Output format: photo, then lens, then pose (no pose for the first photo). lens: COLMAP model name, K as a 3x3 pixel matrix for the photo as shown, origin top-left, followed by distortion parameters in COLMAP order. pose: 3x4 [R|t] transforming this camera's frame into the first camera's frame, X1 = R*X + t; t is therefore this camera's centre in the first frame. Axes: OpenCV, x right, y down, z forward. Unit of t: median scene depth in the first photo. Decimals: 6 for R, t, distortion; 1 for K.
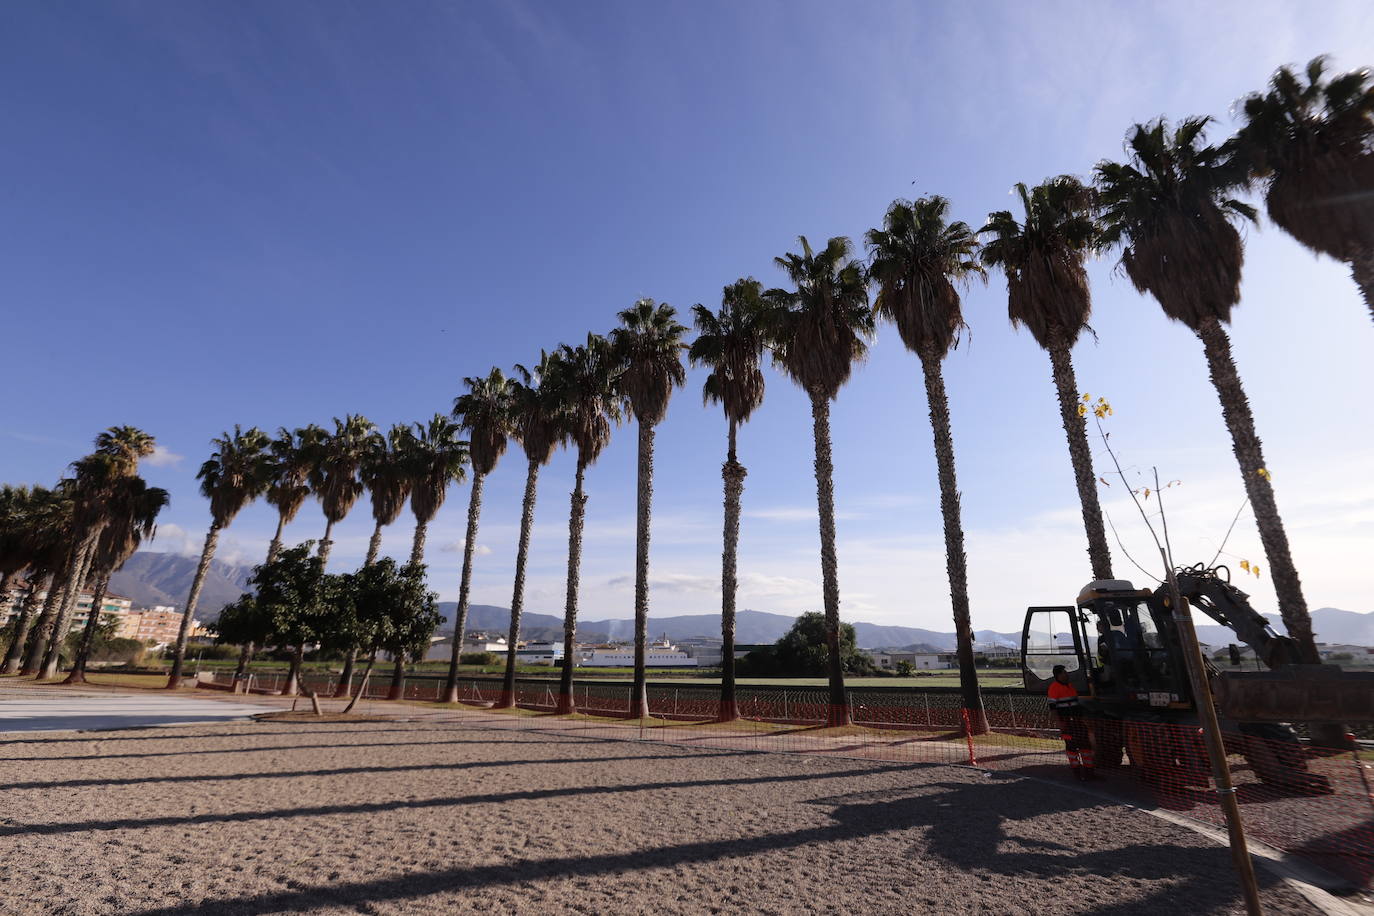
lens RADIAL K [[634.1, 0, 679.7], [0, 634.1, 453.4], [0, 0, 1]] dist [-0.026200, 0.003258]
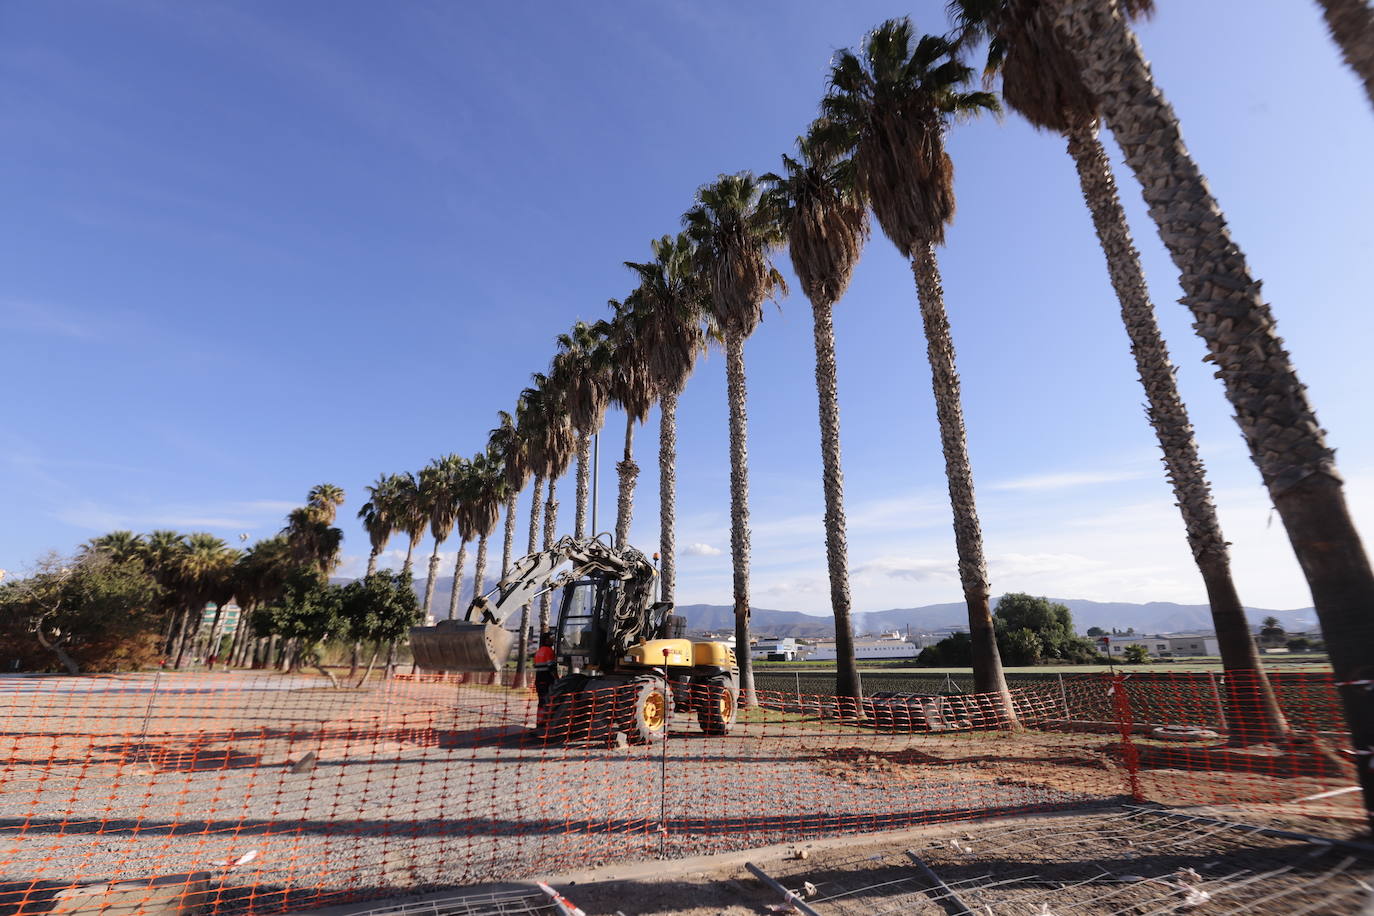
lens RADIAL K [[634.1, 0, 684.5], [0, 634.1, 457.6], [0, 0, 1]] dist [-0.026200, 0.003258]
pose [[0.923433, -0.128509, -0.361602, 0.353230], [0.133081, 0.991028, -0.012348, 0.022028], [0.359945, -0.036720, 0.932251, 0.015770]]
